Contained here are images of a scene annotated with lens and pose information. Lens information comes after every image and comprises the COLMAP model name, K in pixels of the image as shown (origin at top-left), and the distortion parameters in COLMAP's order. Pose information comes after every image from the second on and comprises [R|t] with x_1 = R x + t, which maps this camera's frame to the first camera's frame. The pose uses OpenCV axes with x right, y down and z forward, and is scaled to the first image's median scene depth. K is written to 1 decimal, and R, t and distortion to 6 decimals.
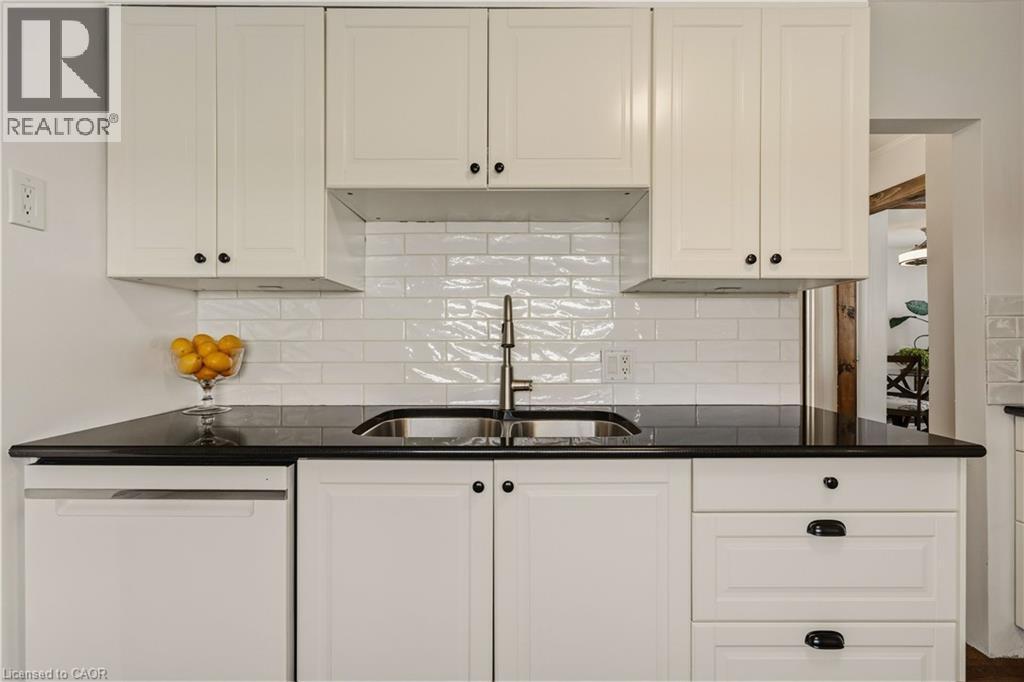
lens RADIAL K [[505.9, 0, 509.3], [0, 505.9, 335.8], [0, 0, 1]] dist [-0.000595, 0.000437]
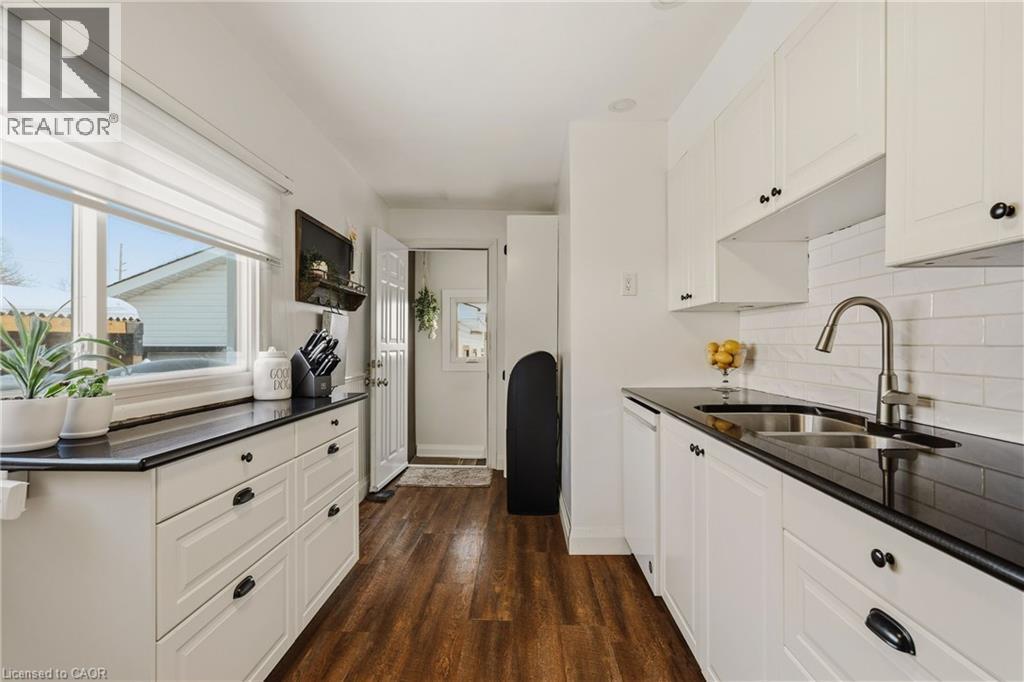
lens RADIAL K [[474.3, 0, 513.9], [0, 474.3, 343.2], [0, 0, 1]] dist [-0.003452, 0.000213]
pose [[-0.031926, 0.000838, -0.999490, 0.929281], [0.000030, 1.000000, 0.000837, 0.004387], [0.999490, -0.000003, -0.031926, 0.396666]]
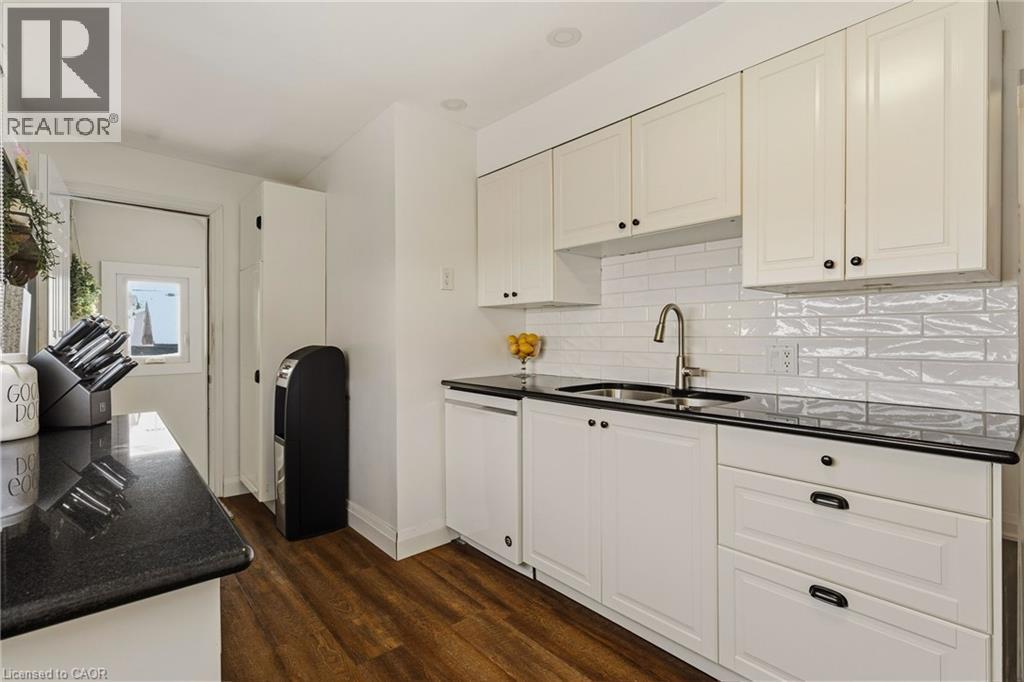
lens RADIAL K [[478.7, 0, 511.4], [0, 478.7, 336.4], [0, 0, 1]] dist [-0.004773, -0.000411]
pose [[0.655814, -0.000020, -0.754922, 0.713759], [0.003253, 0.999991, 0.002799, 0.001876], [0.754915, -0.004291, 0.655808, -0.187084]]
